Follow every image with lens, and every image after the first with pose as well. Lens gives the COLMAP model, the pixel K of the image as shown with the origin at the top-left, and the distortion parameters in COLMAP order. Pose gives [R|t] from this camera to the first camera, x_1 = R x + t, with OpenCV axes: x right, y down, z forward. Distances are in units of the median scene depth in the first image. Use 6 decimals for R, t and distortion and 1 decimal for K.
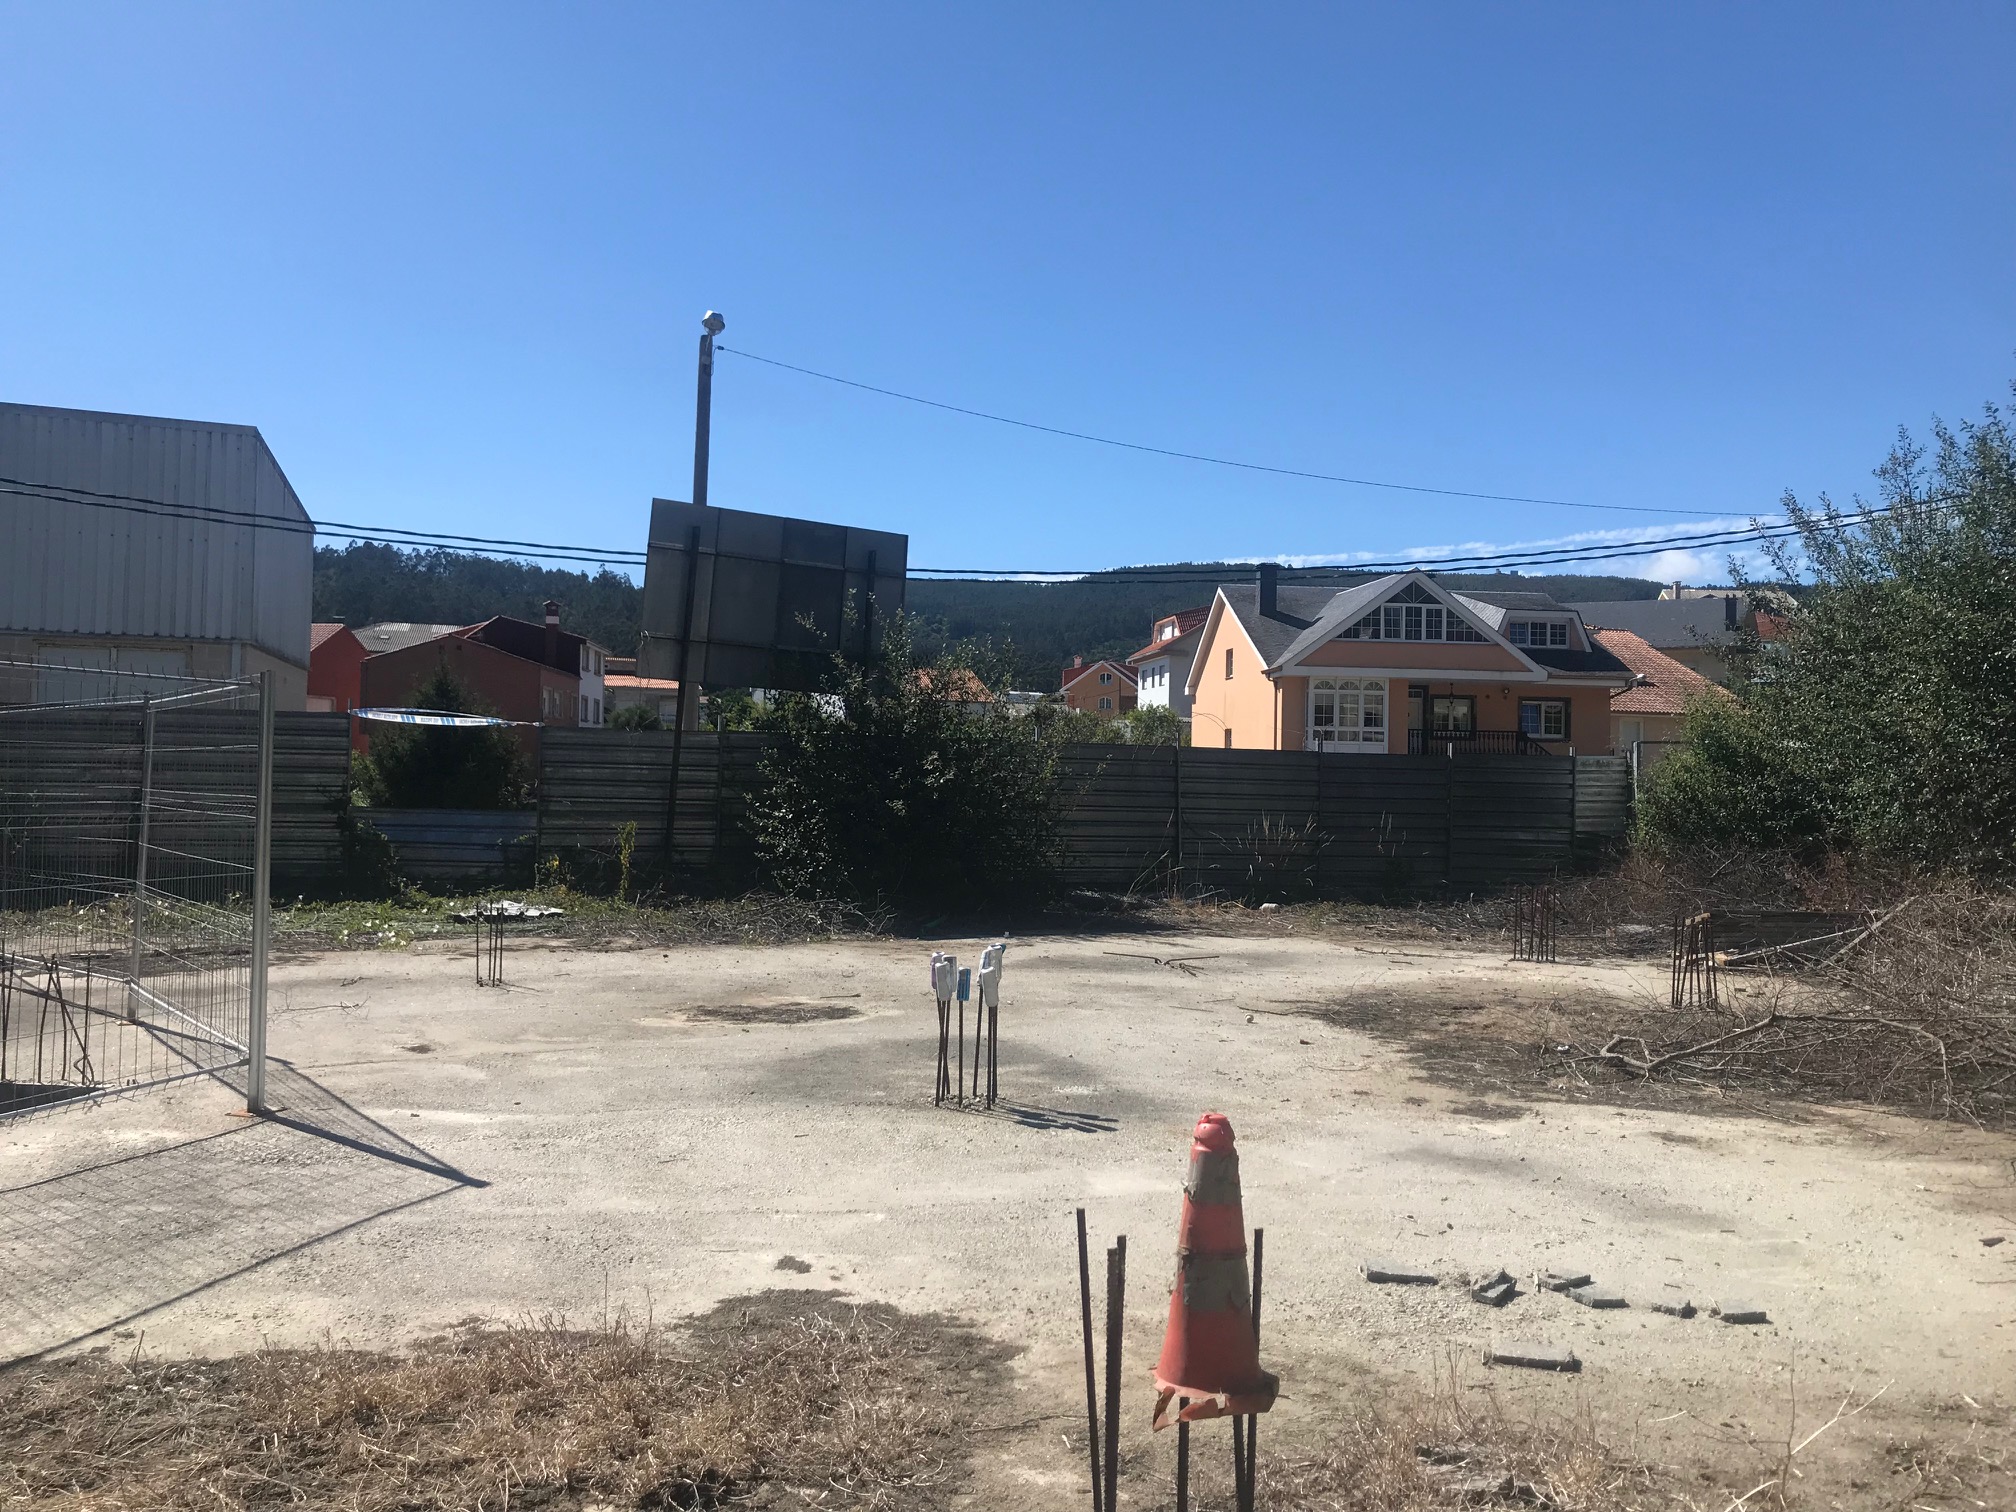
lens RADIAL K [[1718.4, 0, 992.7], [0, 1718.4, 696.8], [0, 0, 1]] dist [0.075945, -0.113960]
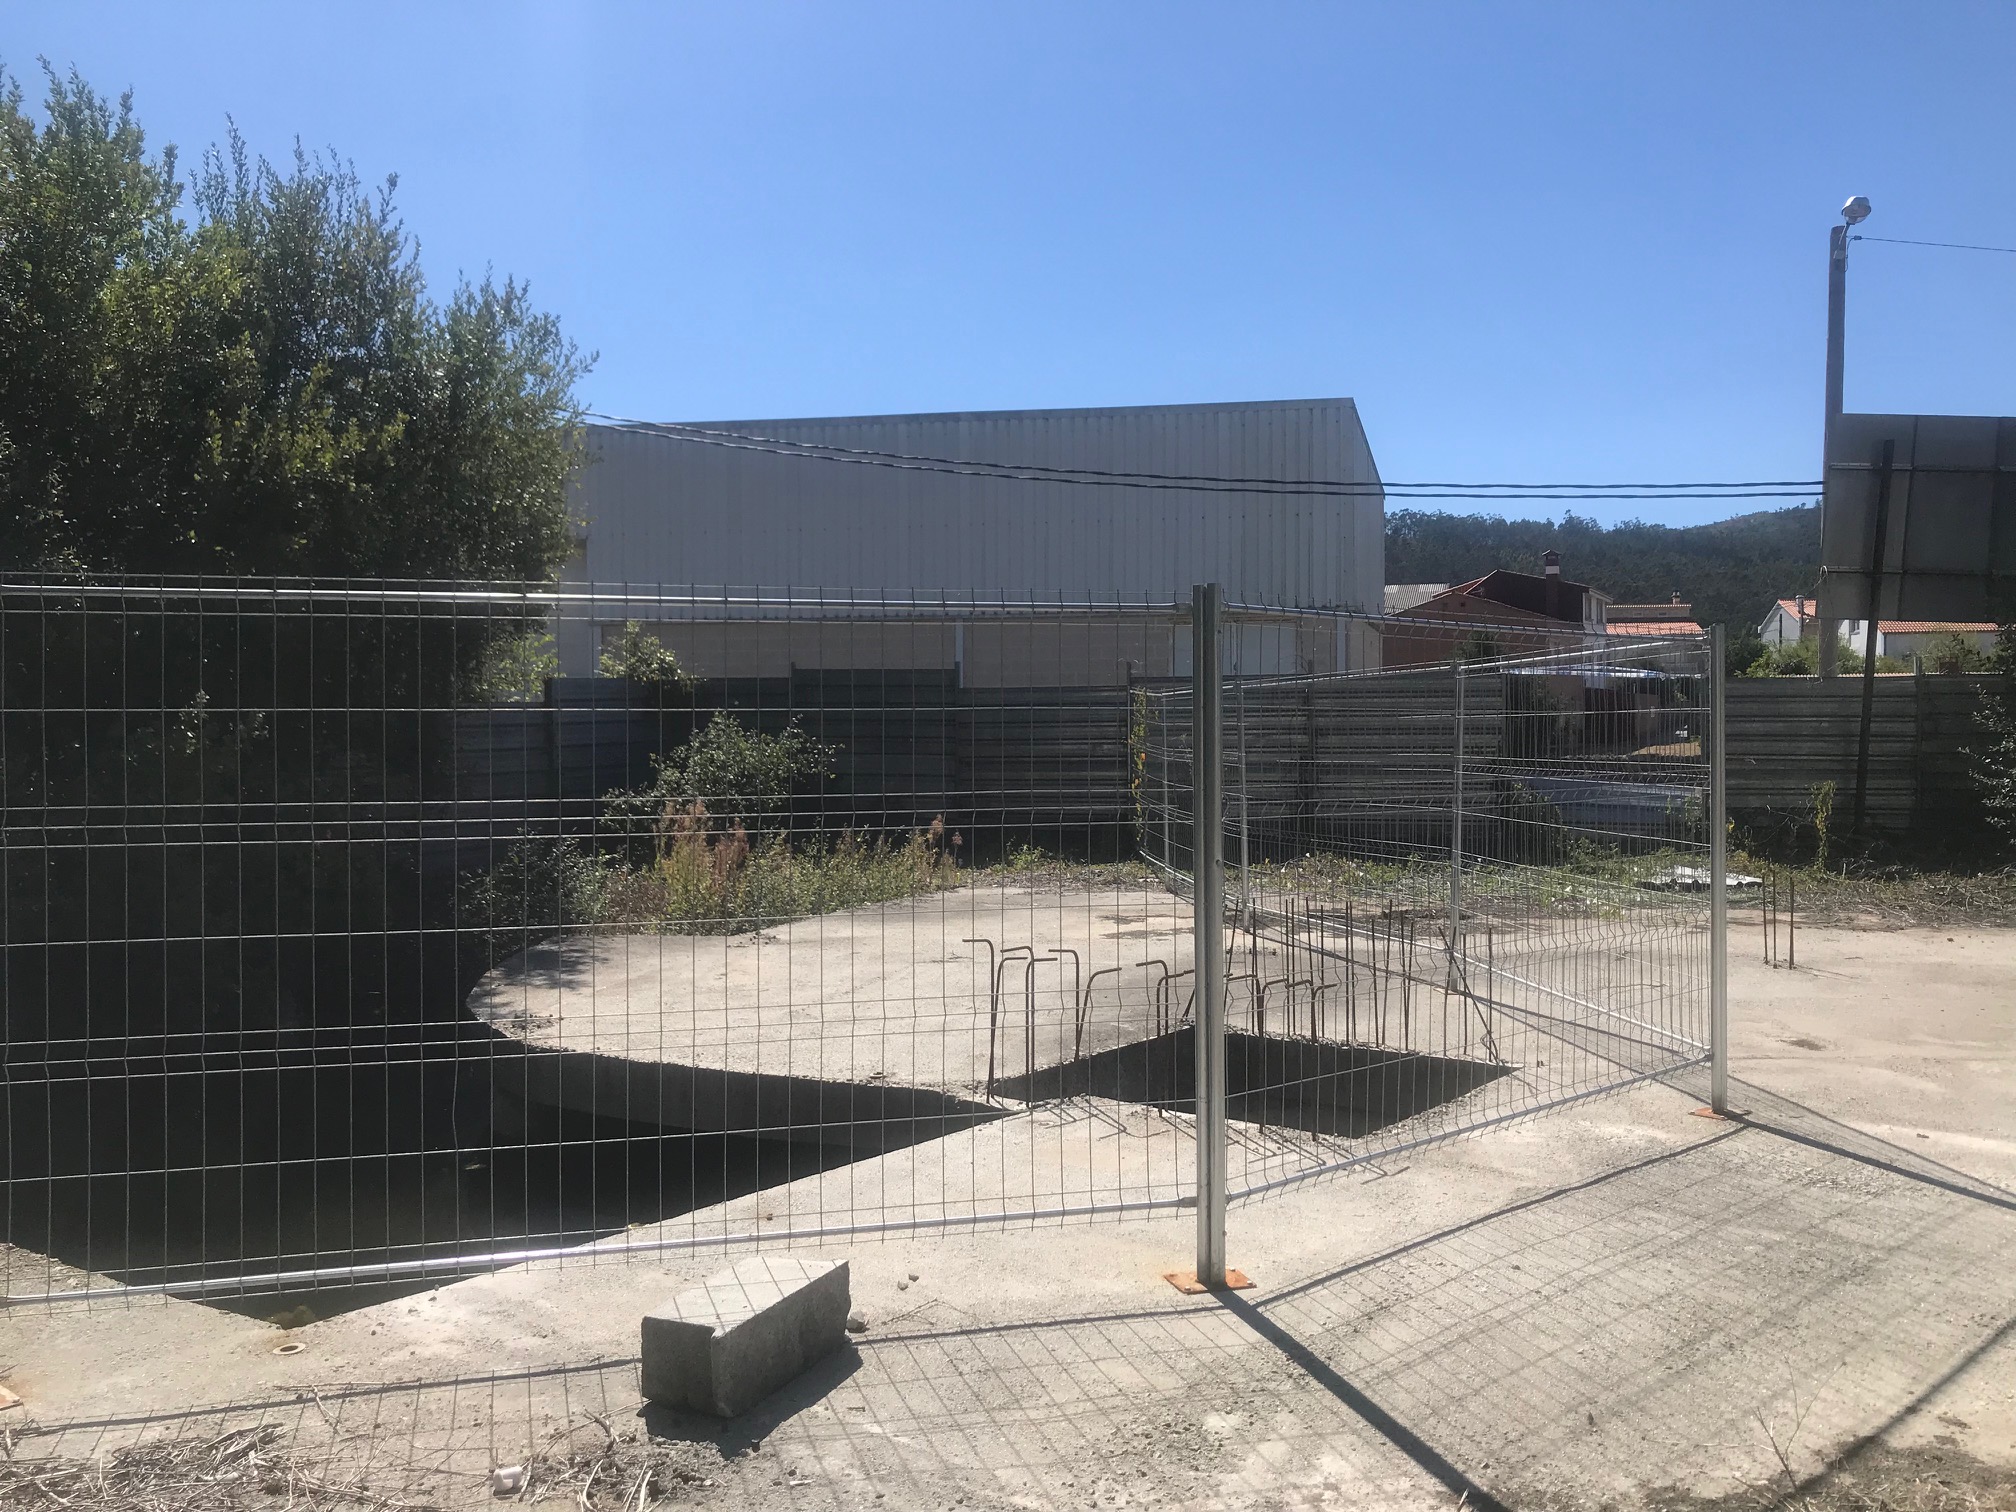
lens RADIAL K [[1718.4, 0, 992.7], [0, 1718.4, 696.8], [0, 0, 1]] dist [0.075945, -0.113960]
pose [[0.851667, -0.034463, -0.522949, -0.099777], [0.048073, 0.998766, 0.012471, -0.002649], [0.521874, -0.035761, 0.852273, 0.014595]]
